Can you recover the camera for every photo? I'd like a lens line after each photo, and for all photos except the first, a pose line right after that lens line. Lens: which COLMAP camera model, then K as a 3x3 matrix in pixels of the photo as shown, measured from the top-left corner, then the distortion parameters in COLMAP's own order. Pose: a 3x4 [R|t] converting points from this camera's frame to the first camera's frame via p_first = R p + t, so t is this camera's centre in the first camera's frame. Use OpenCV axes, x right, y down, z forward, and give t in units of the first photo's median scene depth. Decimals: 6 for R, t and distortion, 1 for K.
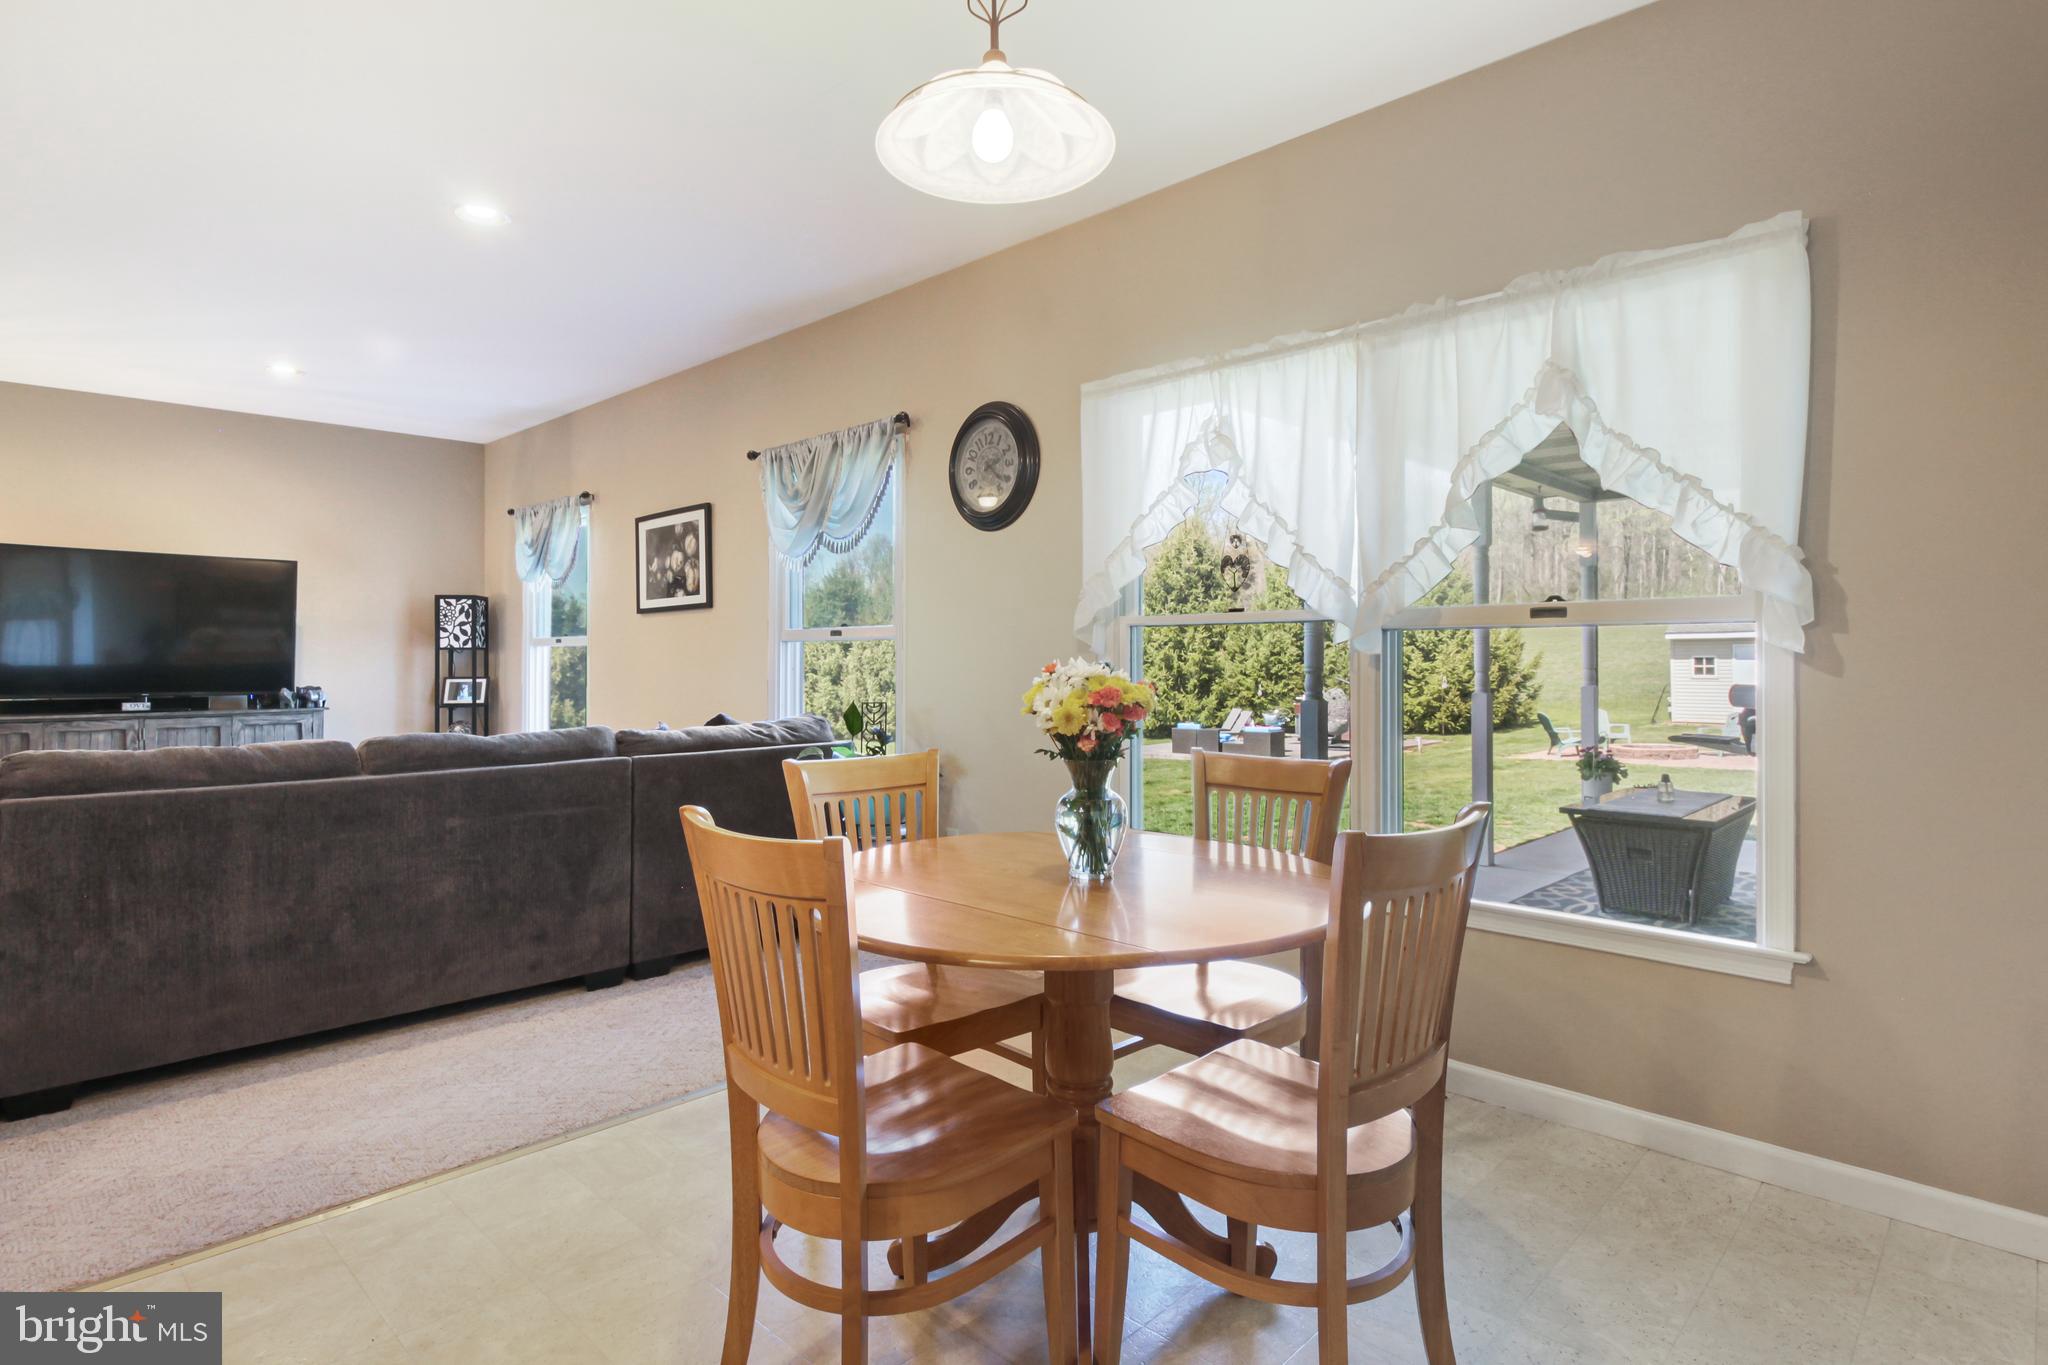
lens RADIAL K [[1066.9, 0, 1015.4], [0, 1066.9, 666.9], [0, 0, 1]] dist [-0.007400, -0.002681]
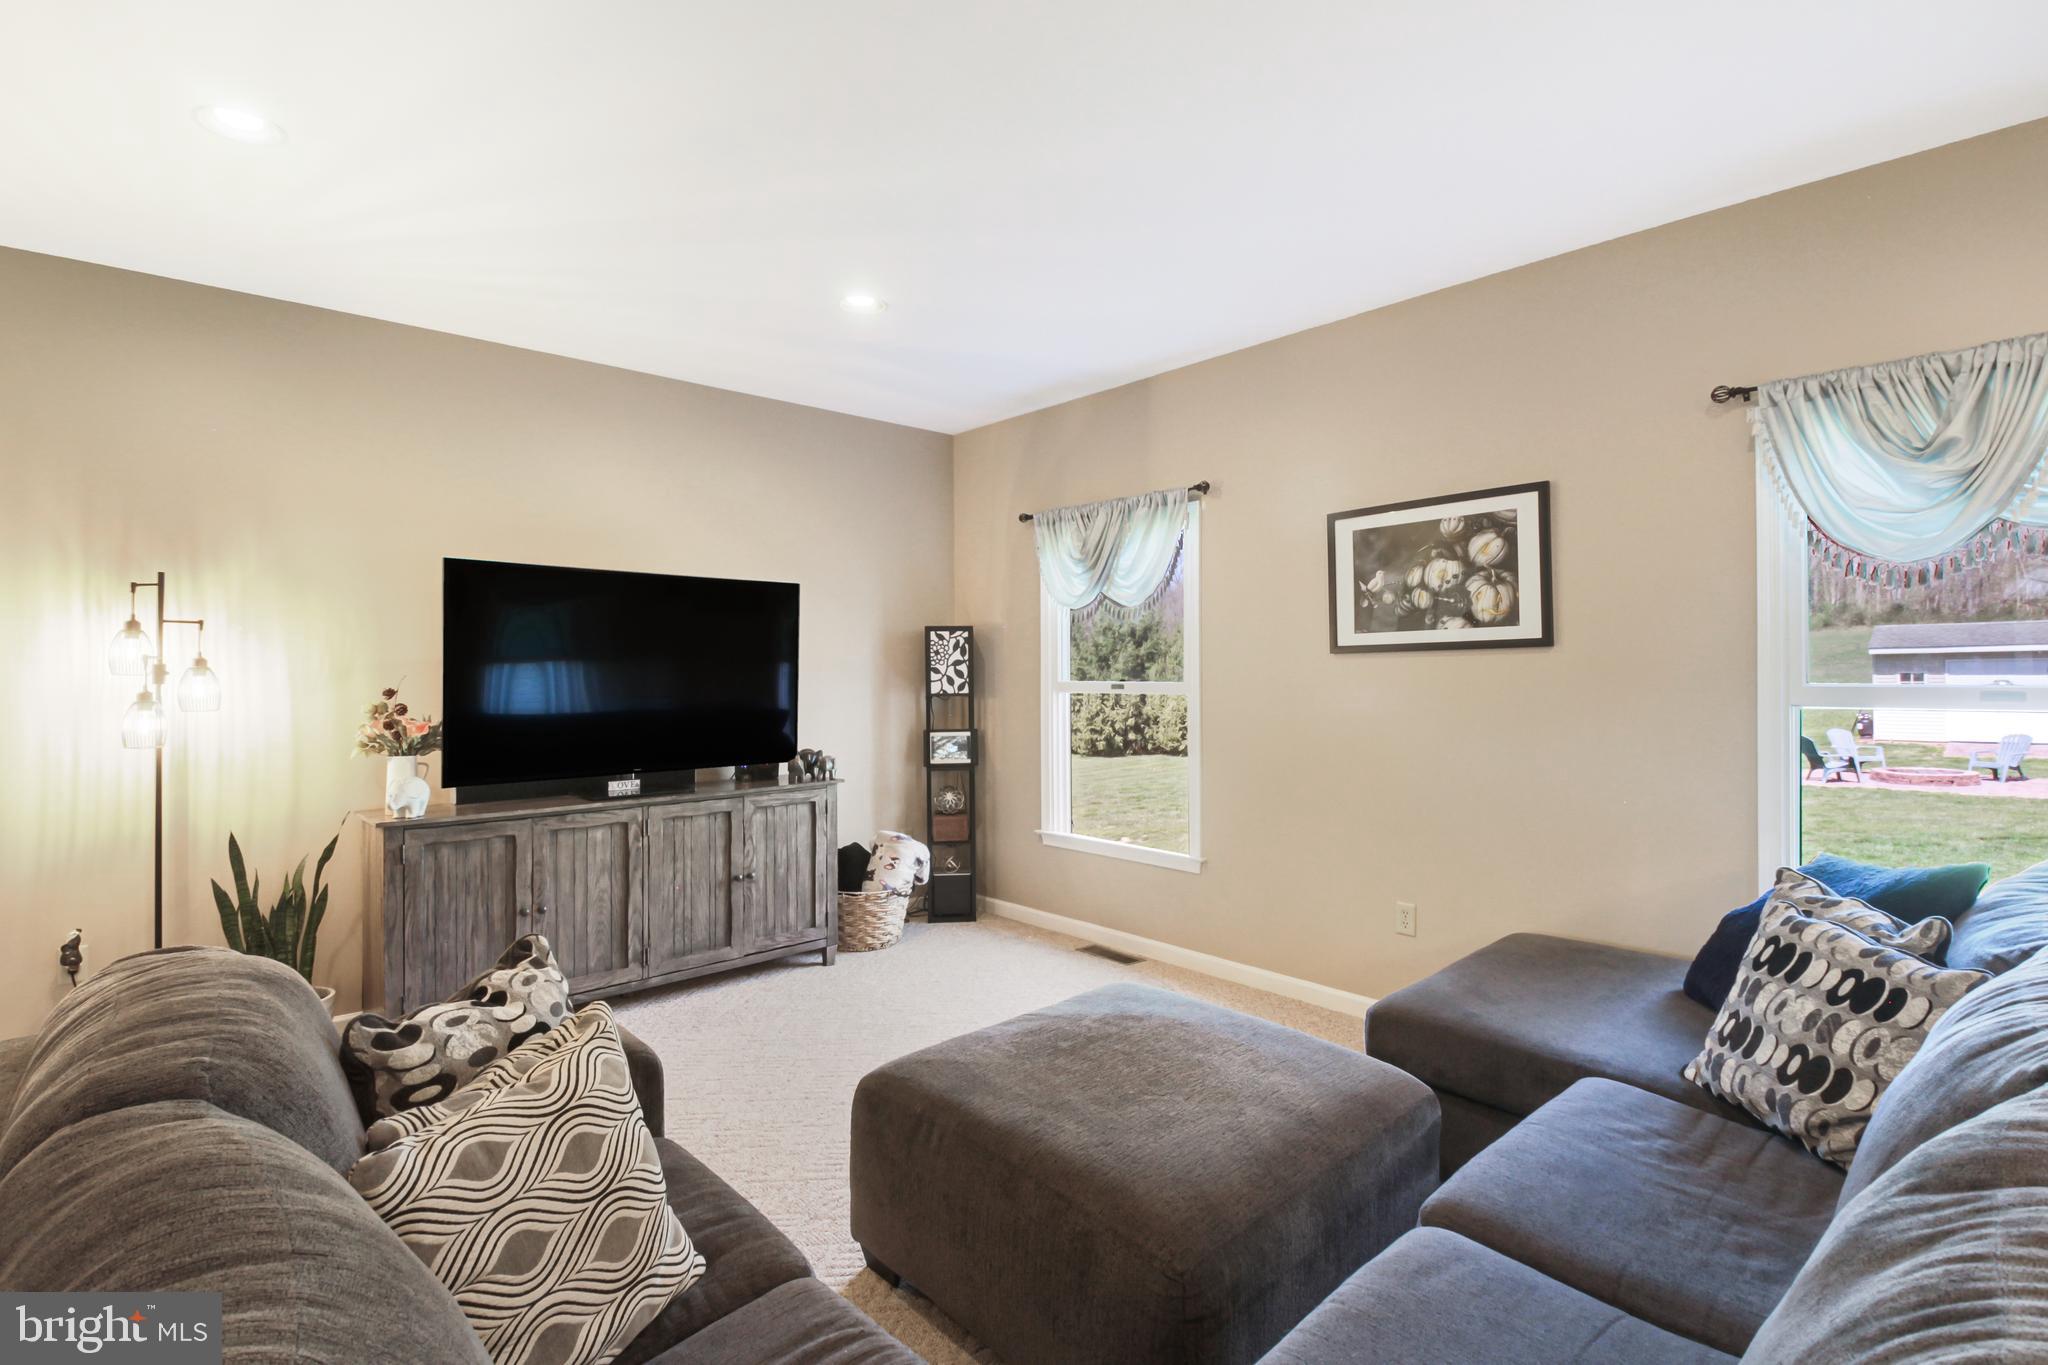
lens RADIAL K [[971.4, 0, 1036.1], [0, 971.4, 686.2], [0, 0, 1]] dist [-0.003134, -0.000843]
pose [[0.997380, -0.005080, -0.072159, -0.457513], [0.005456, 0.999973, 0.005013, -0.029702], [0.072132, -0.005394, 0.997381, 0.328159]]
